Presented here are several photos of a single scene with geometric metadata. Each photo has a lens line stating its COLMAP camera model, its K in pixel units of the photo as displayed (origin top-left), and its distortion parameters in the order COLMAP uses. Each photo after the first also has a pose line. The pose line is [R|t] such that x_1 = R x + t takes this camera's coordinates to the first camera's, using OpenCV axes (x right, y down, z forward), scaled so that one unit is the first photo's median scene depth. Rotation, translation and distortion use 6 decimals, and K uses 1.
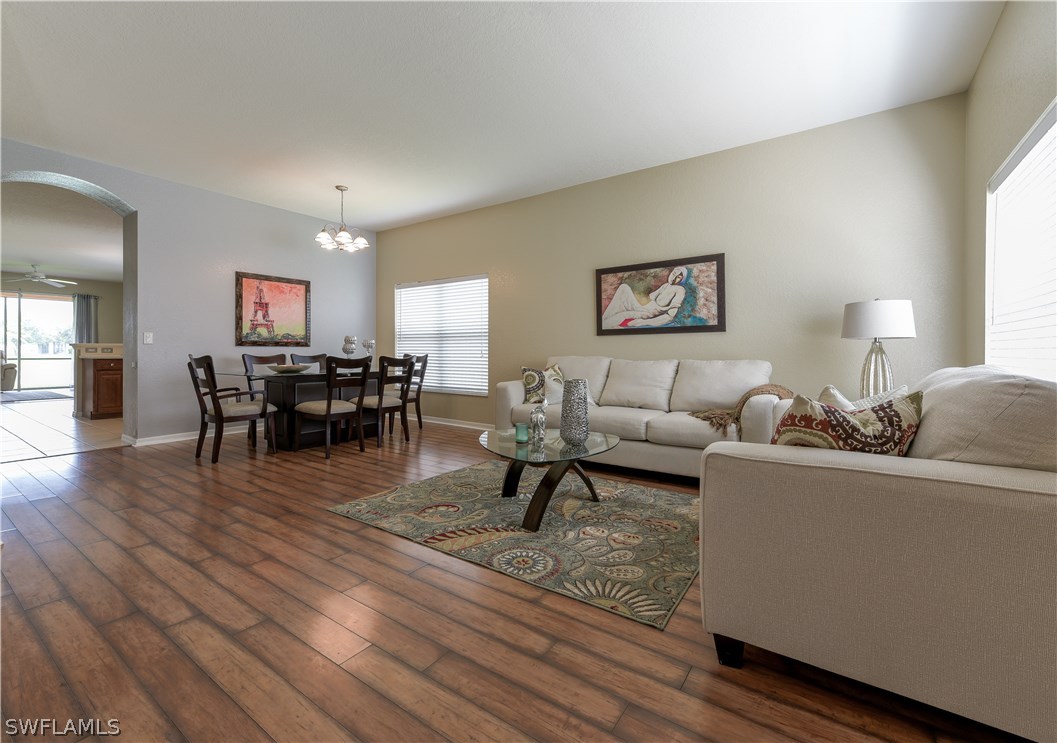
lens RADIAL K [[455.4, 0, 545.4], [0, 455.4, 351.4], [0, 0, 1]] dist [-0.000548, 0.000133]
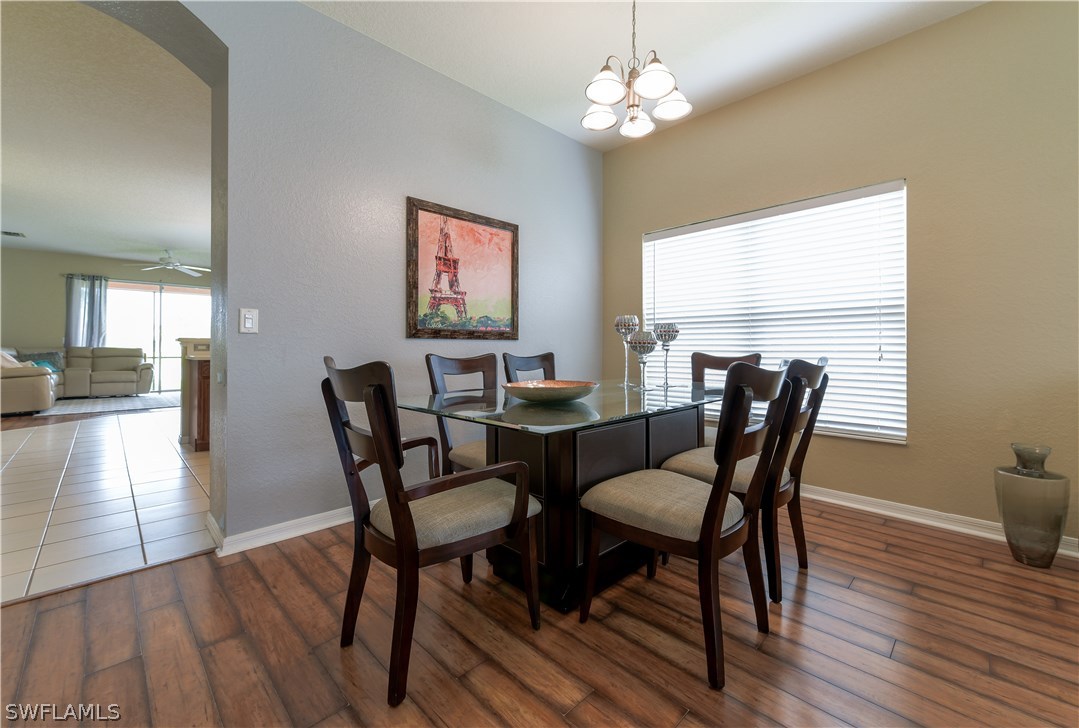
lens RADIAL K [[442.2, 0, 570.5], [0, 442.2, 345.2], [0, 0, 1]] dist [0.000359, -0.000450]
pose [[0.986651, -0.003529, -0.162808, -0.394167], [0.002359, 0.999970, -0.007380, 0.000367], [0.162829, 0.006897, 0.986630, 0.506053]]
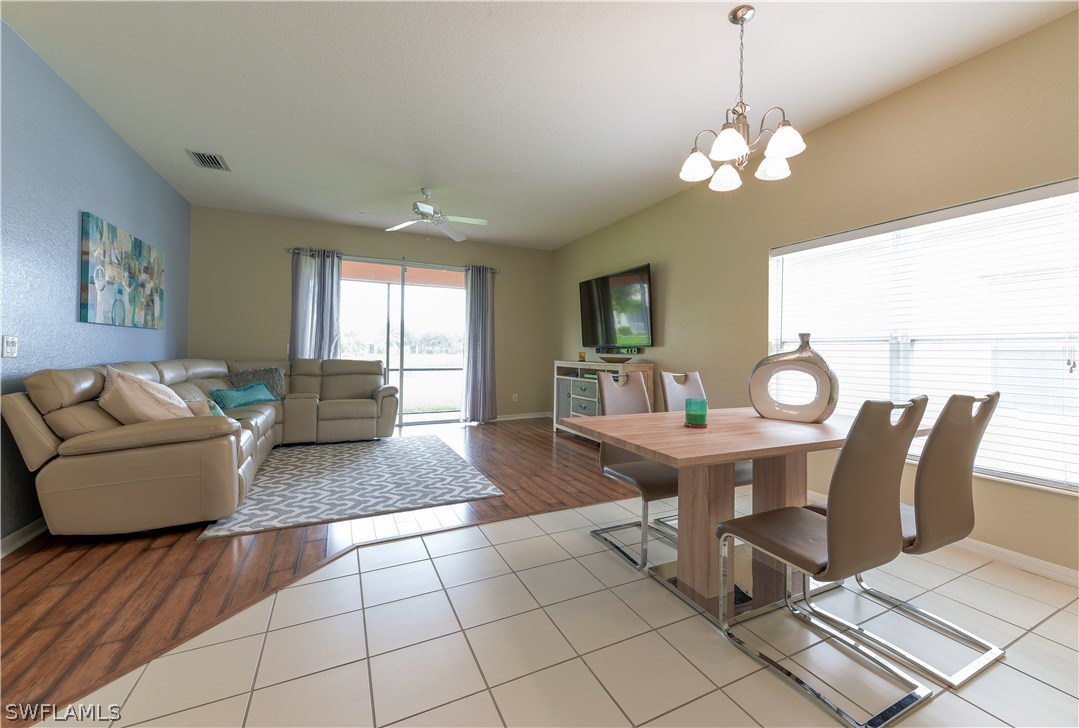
lens RADIAL K [[442.2, 0, 570.5], [0, 442.2, 345.2], [0, 0, 1]] dist [0.000359, -0.000450]
pose [[0.881480, -0.002464, -0.472215, -1.311670], [-0.005280, 0.999872, -0.015074, -0.028317], [0.472192, 0.015780, 0.881355, 1.132382]]
